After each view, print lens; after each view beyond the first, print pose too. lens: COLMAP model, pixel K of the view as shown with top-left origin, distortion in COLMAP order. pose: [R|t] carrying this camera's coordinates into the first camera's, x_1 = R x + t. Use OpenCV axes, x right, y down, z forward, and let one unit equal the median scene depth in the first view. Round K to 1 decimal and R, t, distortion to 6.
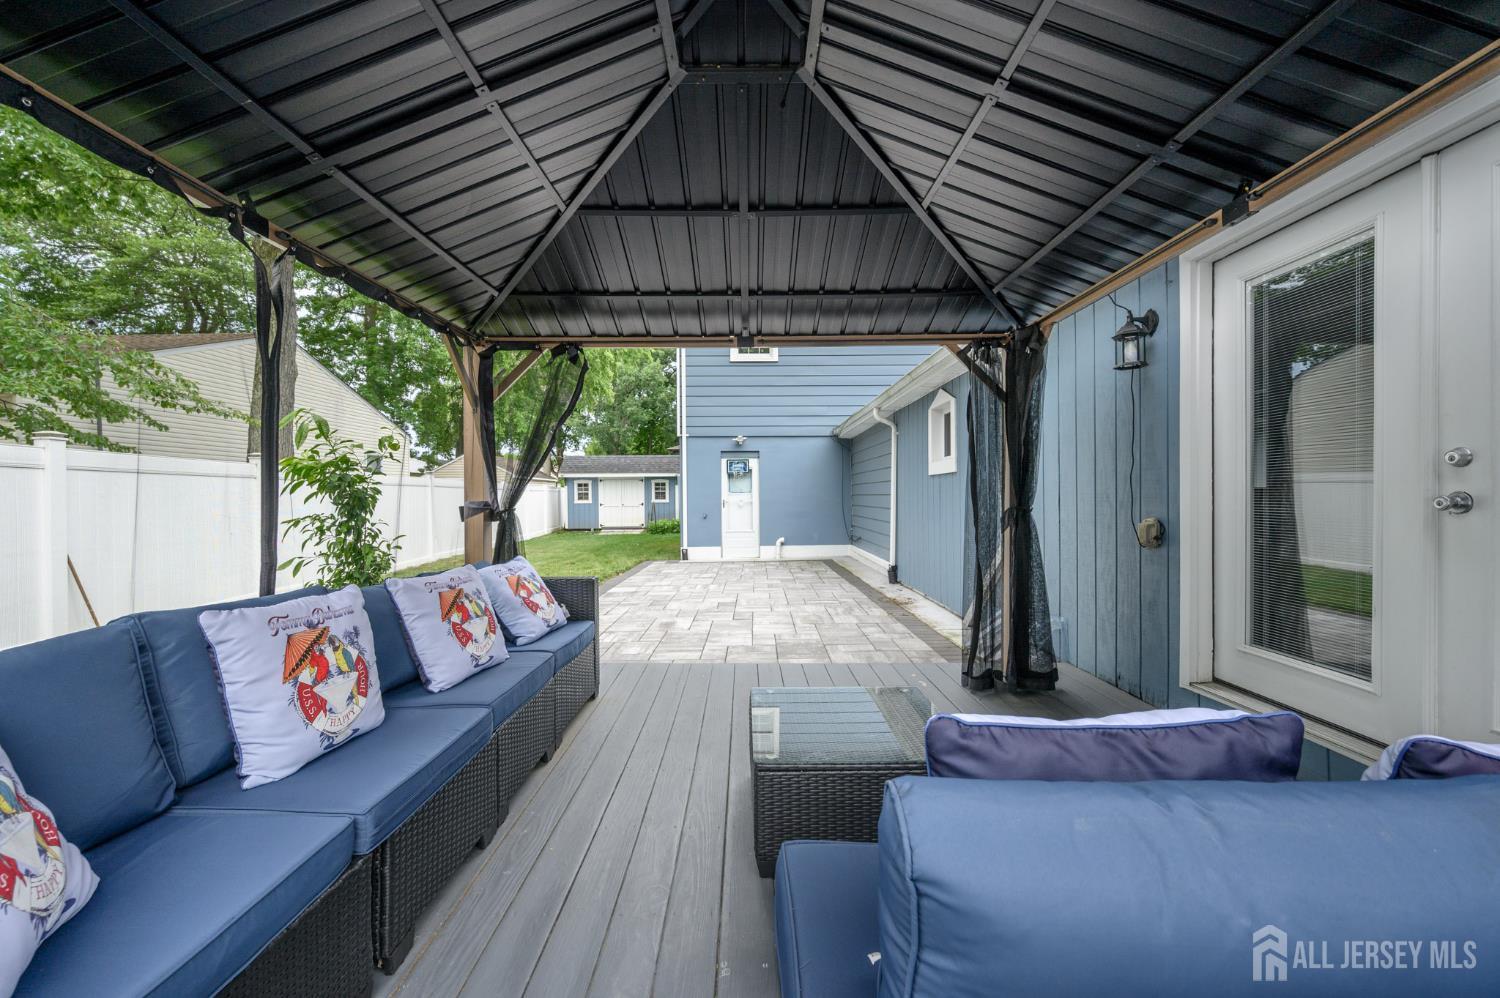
lens RADIAL K [[585.7, 0, 750.5], [0, 585.7, 496.9], [0, 0, 1]] dist [-0.001351, 0.000145]
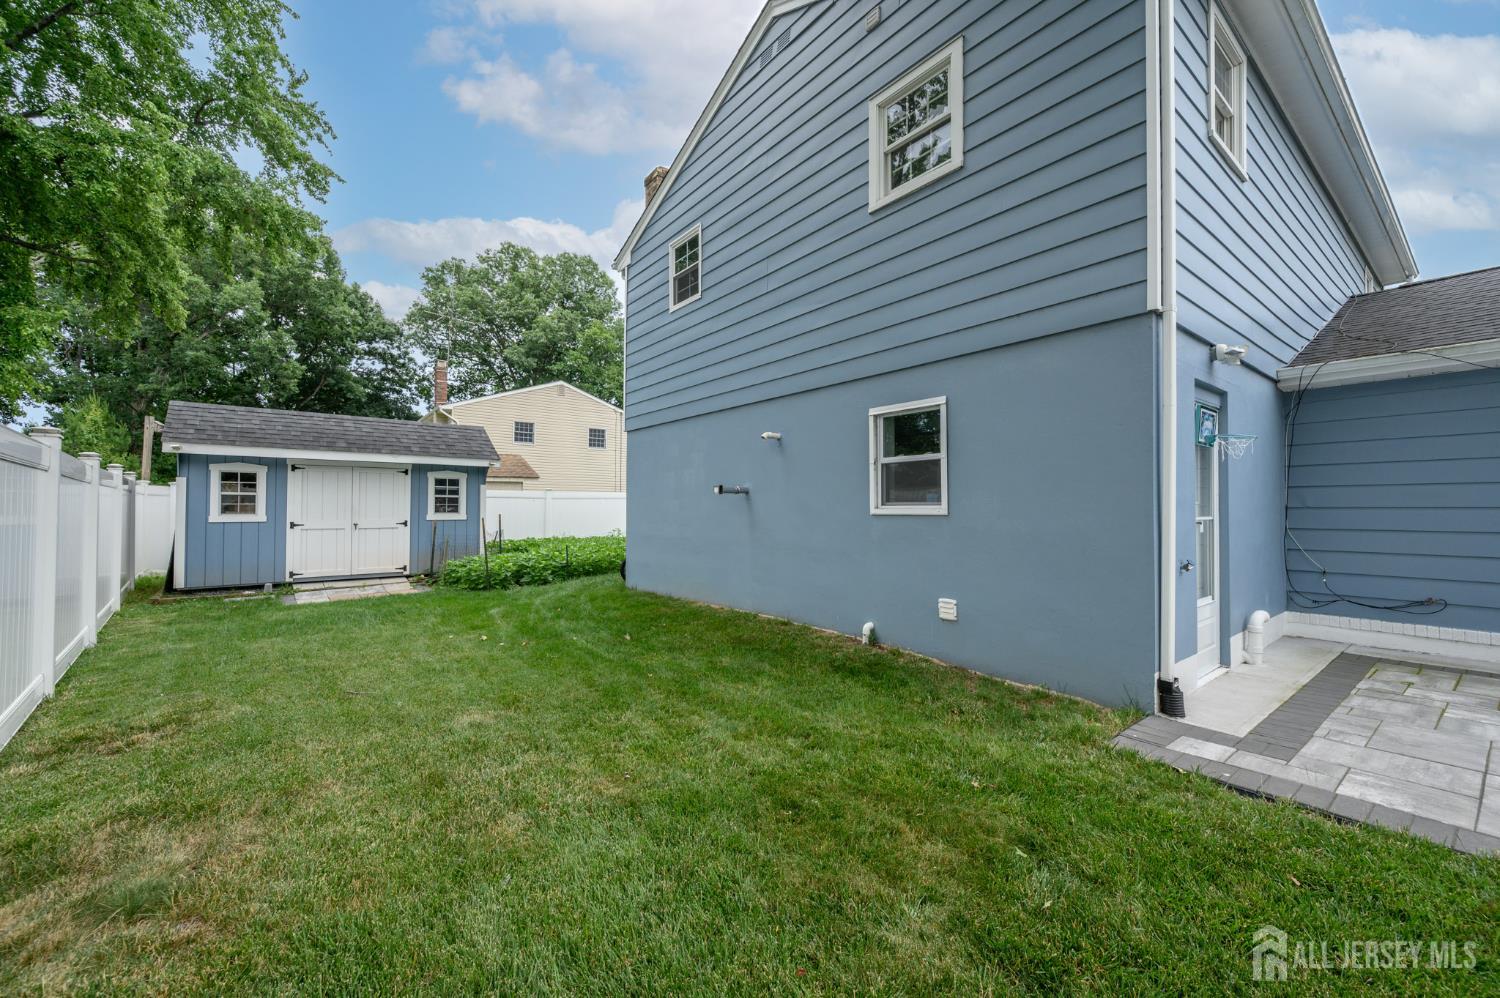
lens RADIAL K [[590.3, 0, 745.6], [0, 590.3, 492.7], [0, 0, 1]] dist [0.001093, 0.000705]
pose [[0.798287, 0.027506, 0.601649, -0.255024], [-0.007591, 0.999337, -0.035615, 0.002911], [-0.602229, 0.023863, 0.797966, 0.473375]]
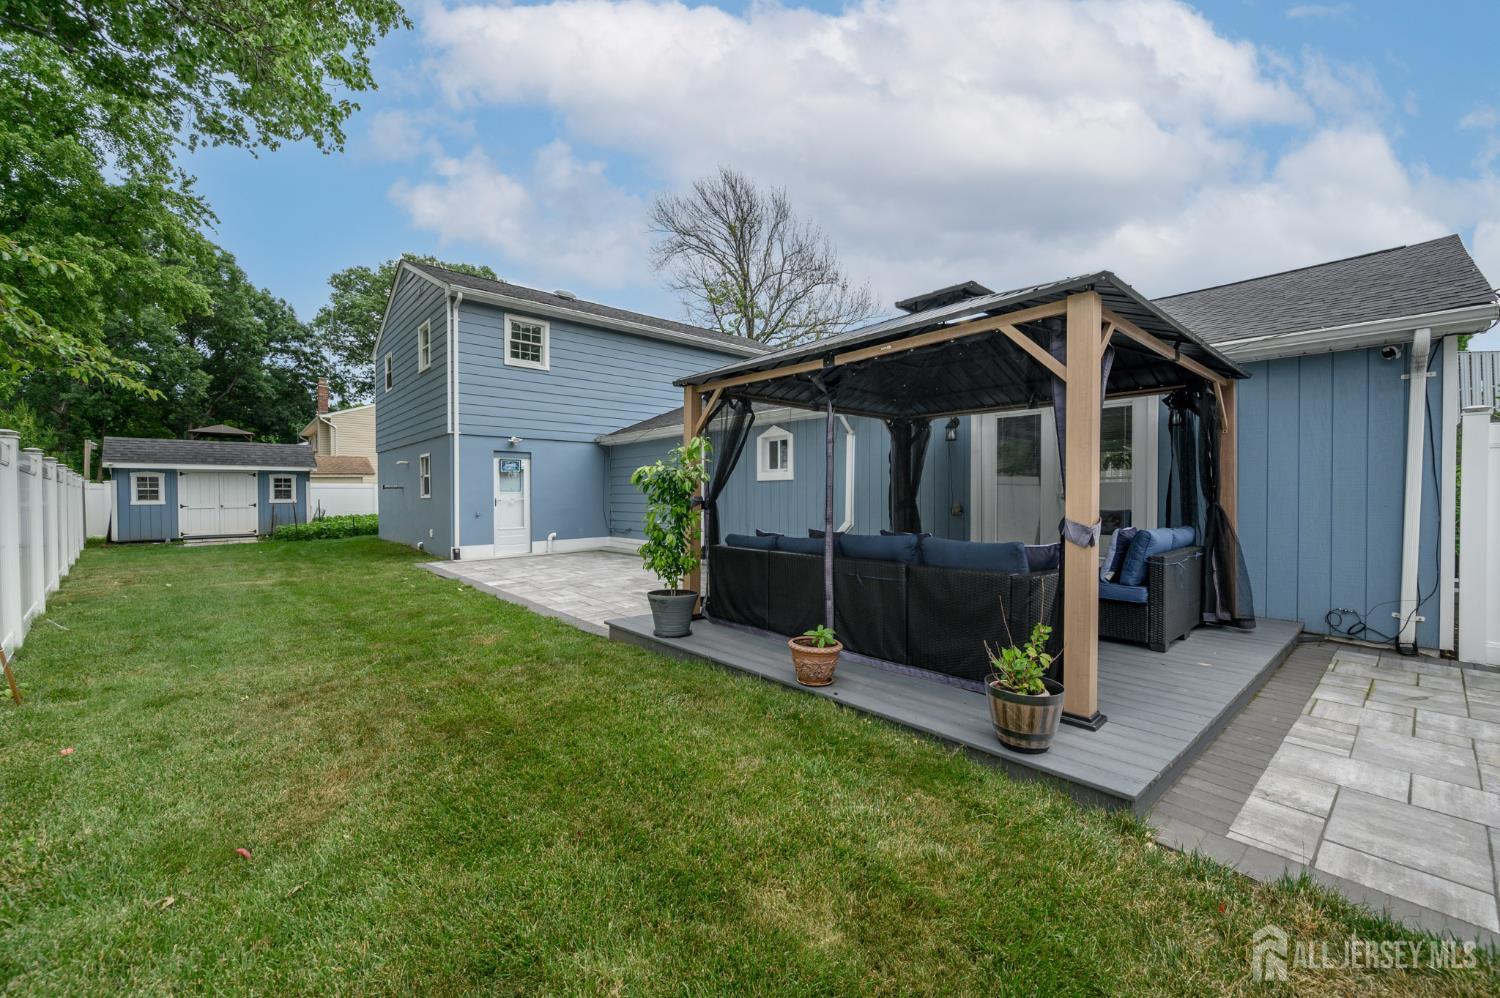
lens RADIAL K [[585.7, 0, 750.5], [0, 585.7, 496.9], [0, 0, 1]] dist [-0.001351, 0.000145]
pose [[0.747755, 0.001292, 0.663973, -0.211512], [-0.000733, 0.999999, -0.001120, 0.001790], [-0.663974, 0.000351, 0.747755, -0.032723]]
